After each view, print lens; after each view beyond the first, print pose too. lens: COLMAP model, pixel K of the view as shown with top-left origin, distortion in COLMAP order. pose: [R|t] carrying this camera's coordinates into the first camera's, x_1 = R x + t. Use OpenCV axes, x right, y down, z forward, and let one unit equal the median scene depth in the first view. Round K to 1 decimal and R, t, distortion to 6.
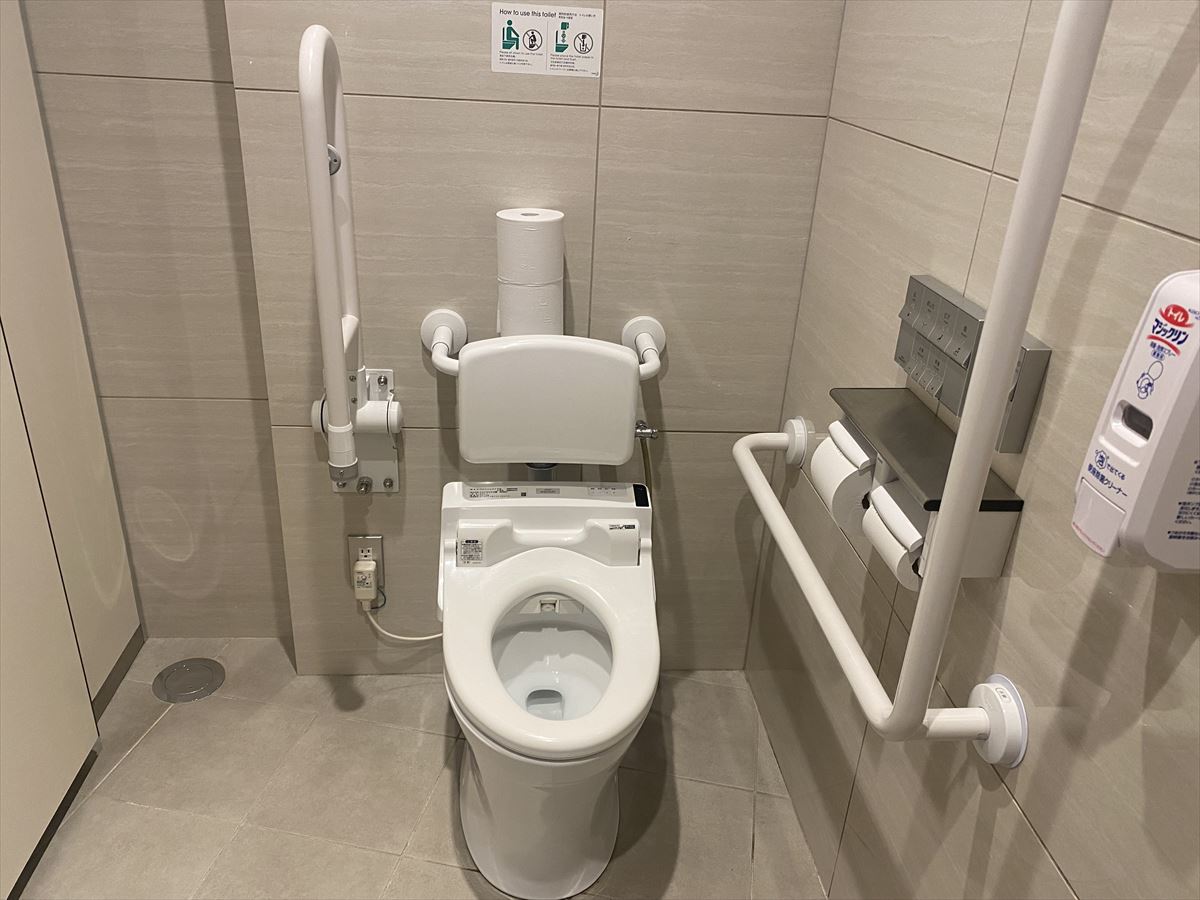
lens RADIAL K [[919.5, 0, 600.0], [0, 919.5, 450.0], [0, 0, 1]] dist [0.020660, -0.008831]
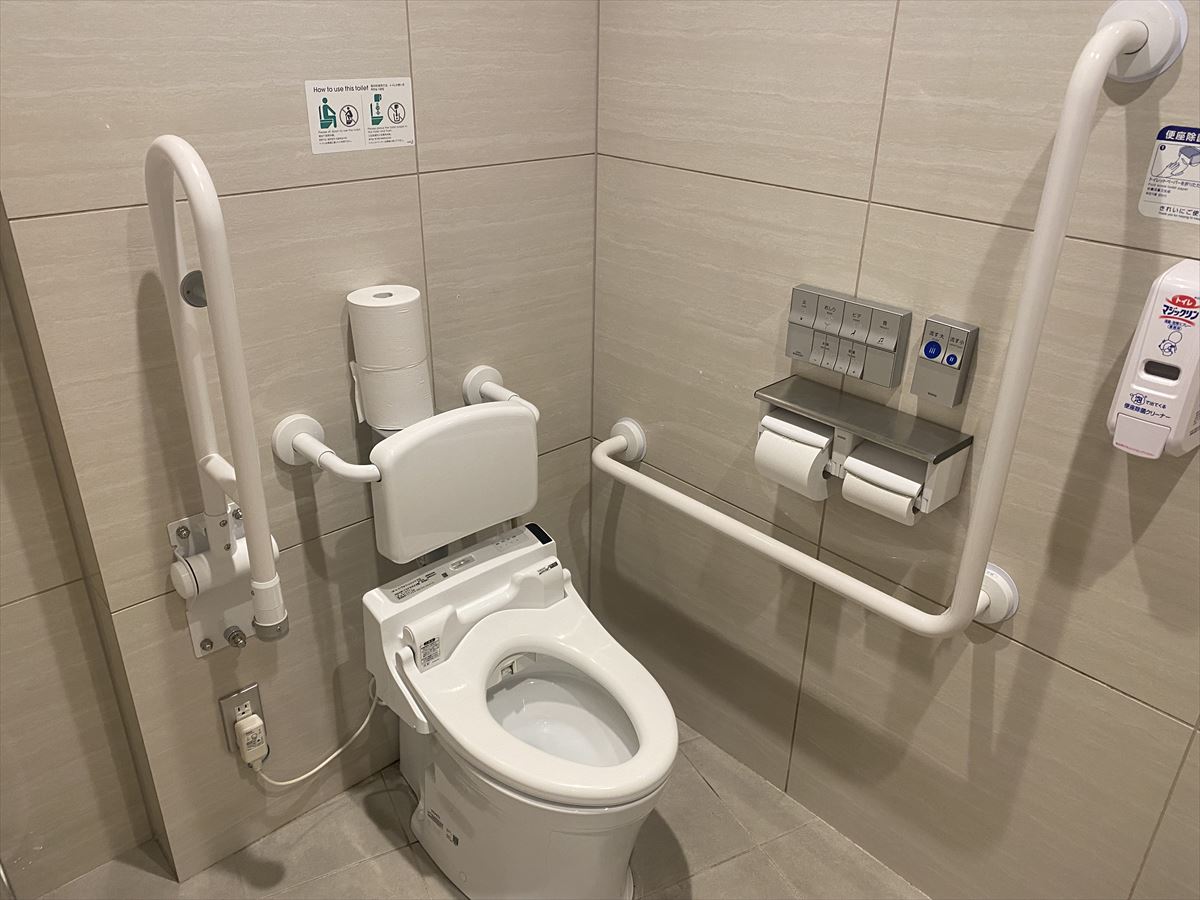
lens RADIAL K [[919.5, 0, 600.0], [0, 919.5, 450.0], [0, 0, 1]] dist [0.020660, -0.008831]
pose [[0.791676, -0.300283, 0.532052, -0.471291], [0.281502, 0.952210, 0.118548, -0.160422], [-0.542223, 0.055922, 0.838372, 0.095293]]
